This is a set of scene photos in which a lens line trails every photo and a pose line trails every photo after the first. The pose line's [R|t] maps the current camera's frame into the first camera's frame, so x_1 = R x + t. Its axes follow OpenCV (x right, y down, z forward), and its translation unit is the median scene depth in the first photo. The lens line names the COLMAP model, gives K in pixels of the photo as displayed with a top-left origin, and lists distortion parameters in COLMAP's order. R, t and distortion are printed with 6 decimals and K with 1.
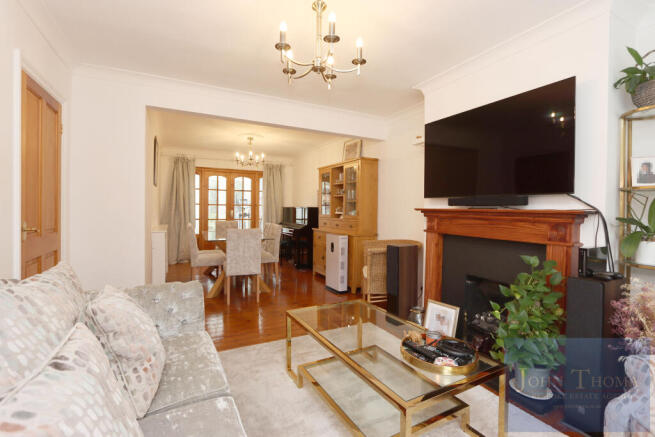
lens RADIAL K [[304.9, 0, 326.3], [0, 304.9, 215.5], [0, 0, 1]] dist [-0.004814, -0.000960]
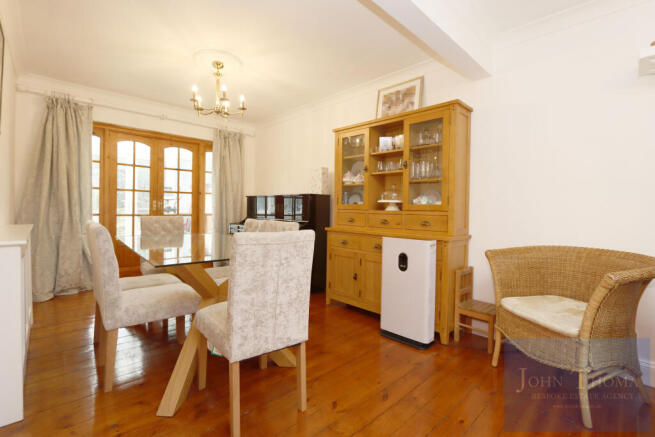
lens RADIAL K [[304.9, 0, 329.6], [0, 304.9, 213.9], [0, 0, 1]] dist [-0.004814, -0.000960]
pose [[0.957358, -0.000877, 0.288903, -0.175734], [0.000581, 0.999999, 0.001110, 0.011492], [-0.288903, -0.000895, 0.957358, 0.341844]]
